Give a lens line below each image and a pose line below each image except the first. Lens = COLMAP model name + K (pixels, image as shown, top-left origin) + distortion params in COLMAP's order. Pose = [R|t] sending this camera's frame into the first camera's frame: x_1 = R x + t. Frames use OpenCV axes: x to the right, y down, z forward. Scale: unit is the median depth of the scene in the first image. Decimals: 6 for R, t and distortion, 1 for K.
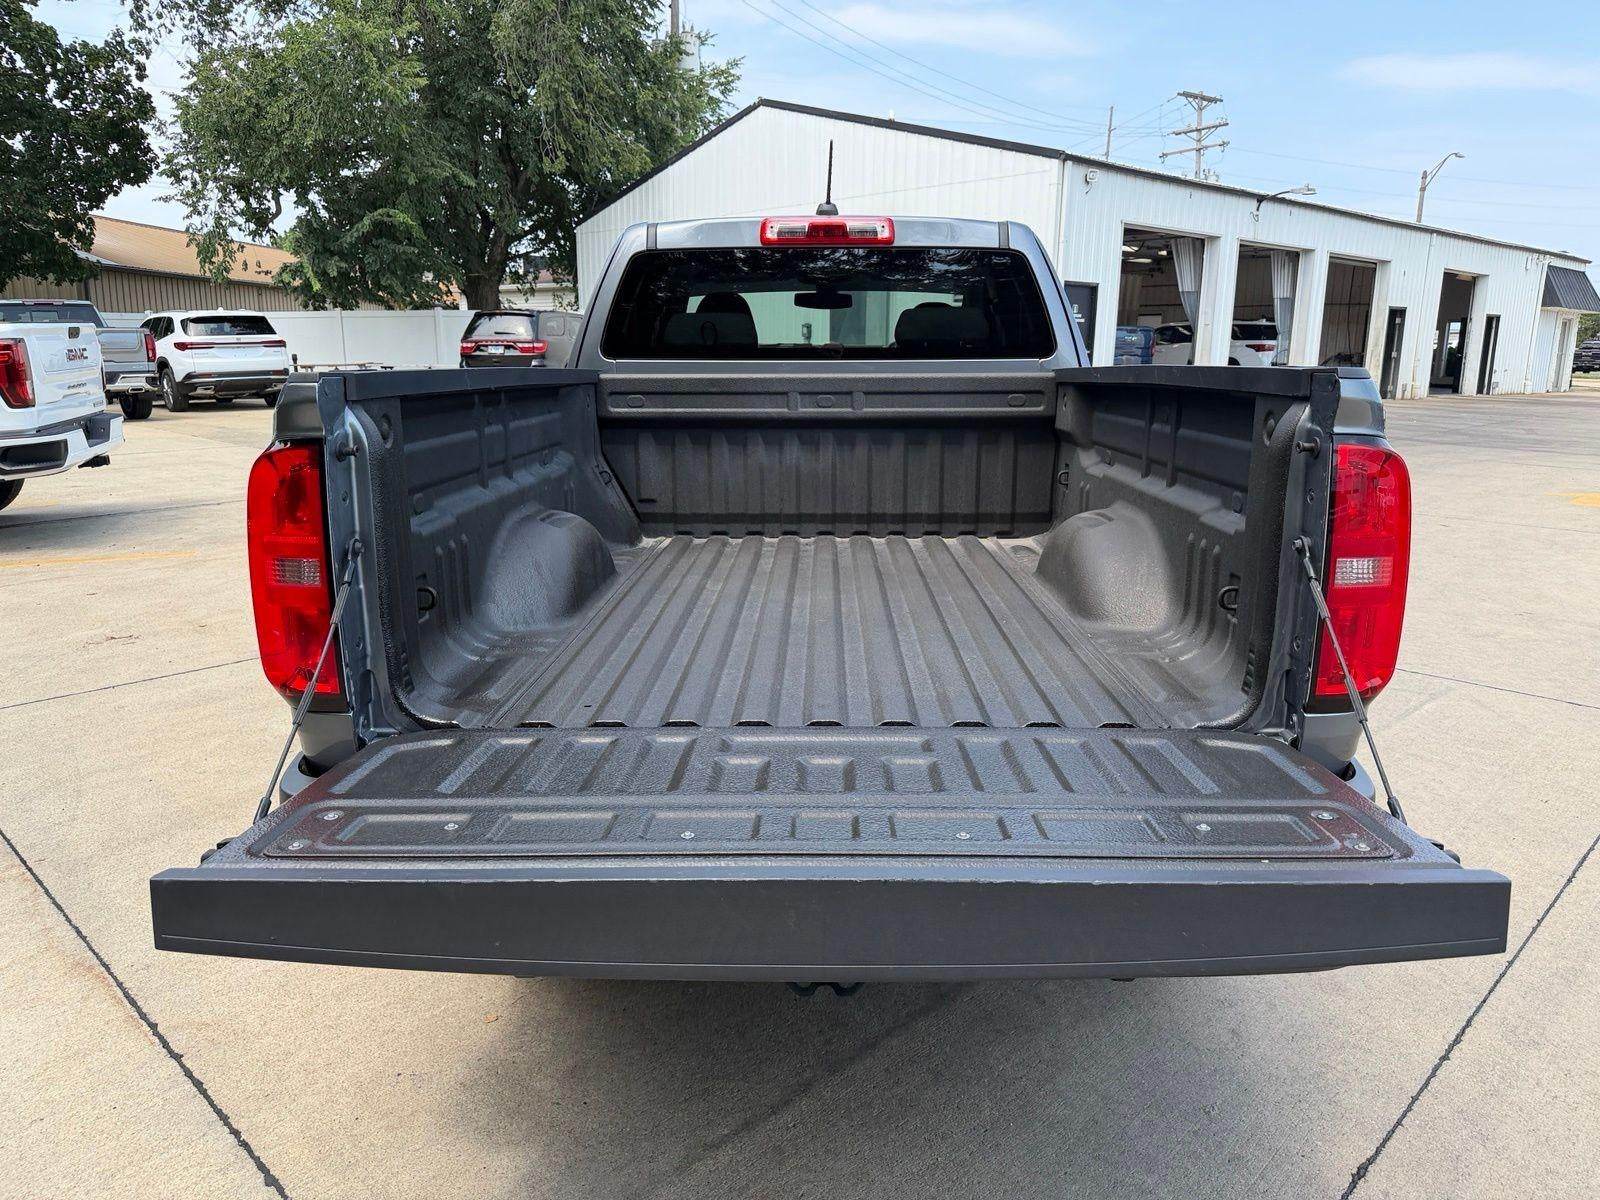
lens RADIAL K [[1135.7, 0, 809.1], [0, 1135.7, 605.1], [0, 0, 1]] dist [-0.001268, -0.008476]
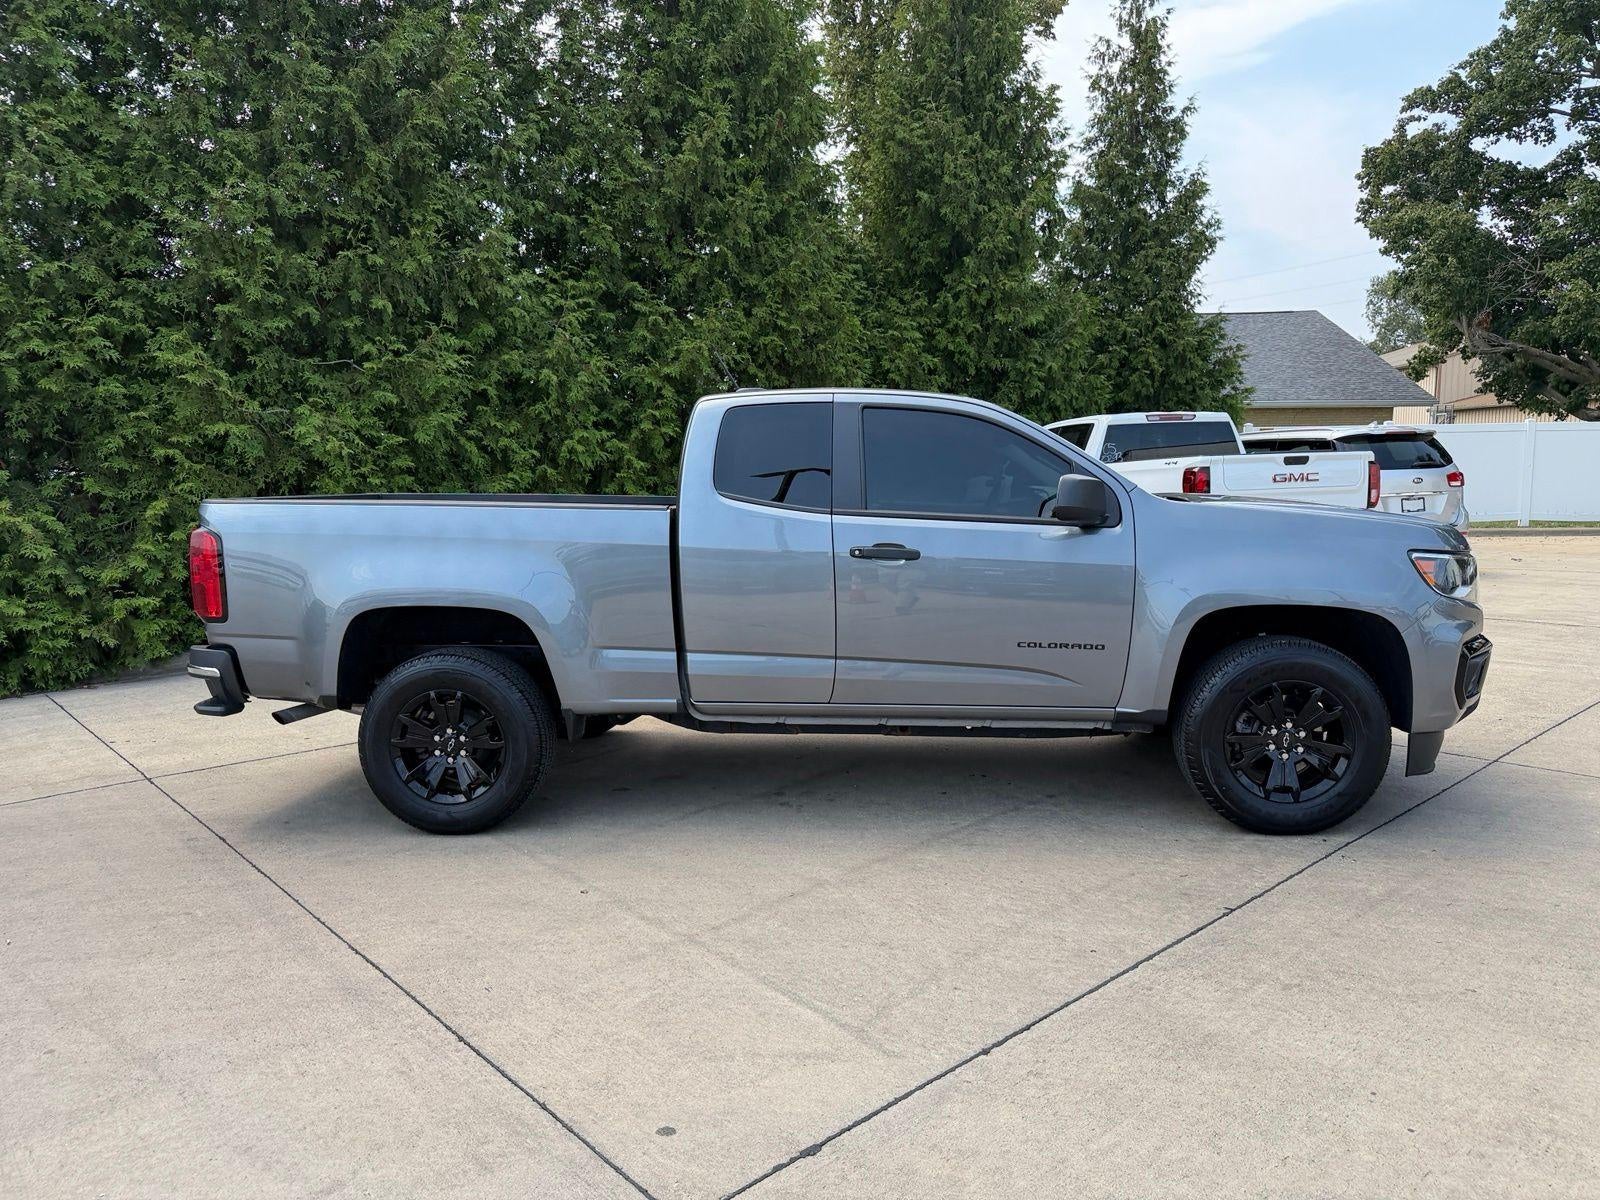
lens RADIAL K [[1137.0, 0, 792.3], [0, 1137.0, 615.5], [0, 0, 1]] dist [0.002204, -0.015772]
pose [[-0.084470, 0.125028, -0.988551, 0.282127], [-0.213204, 0.966852, 0.140501, -0.055620], [0.973349, 0.222631, -0.055013, 0.231235]]
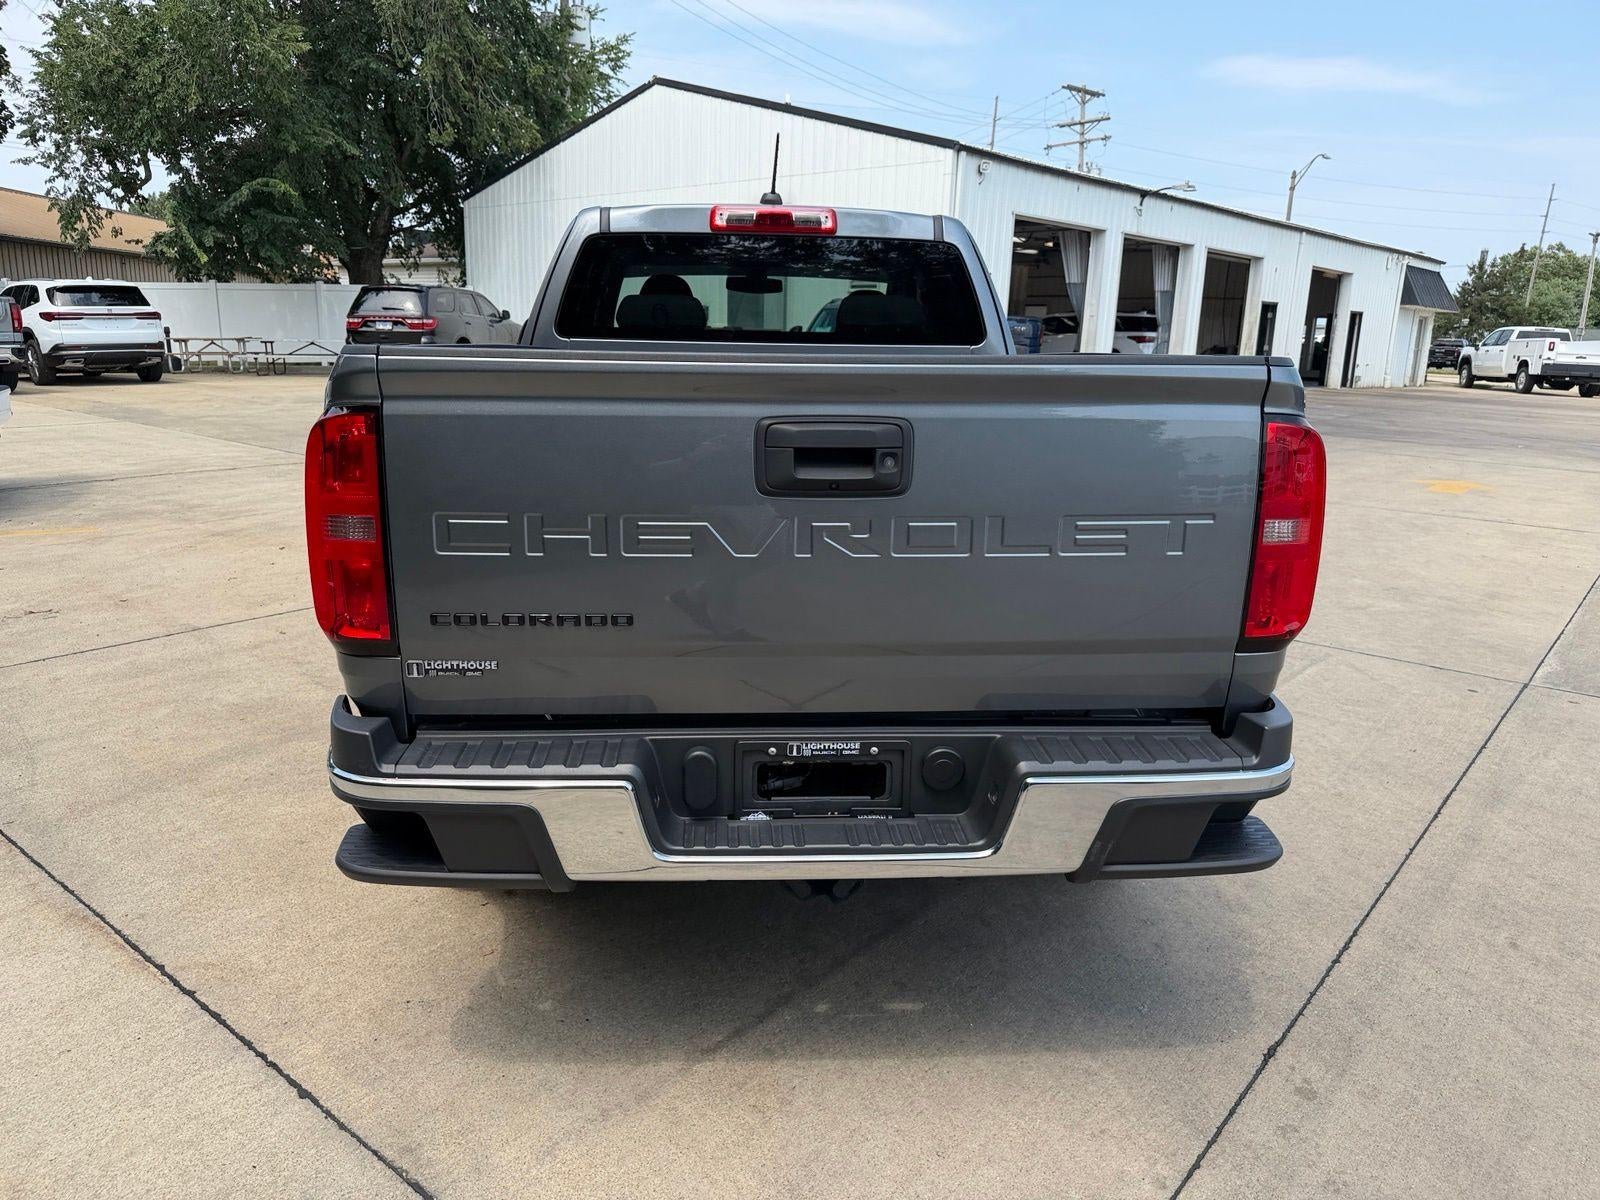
lens RADIAL K [[1137.0, 0, 792.3], [0, 1137.0, 615.5], [0, 0, 1]] dist [0.002204, -0.015772]
pose [[0.996305, -0.001801, 0.085861, -0.011046], [-0.000075, 0.999761, 0.021843, 0.002913], [-0.085880, -0.021769, 0.996068, -0.011869]]
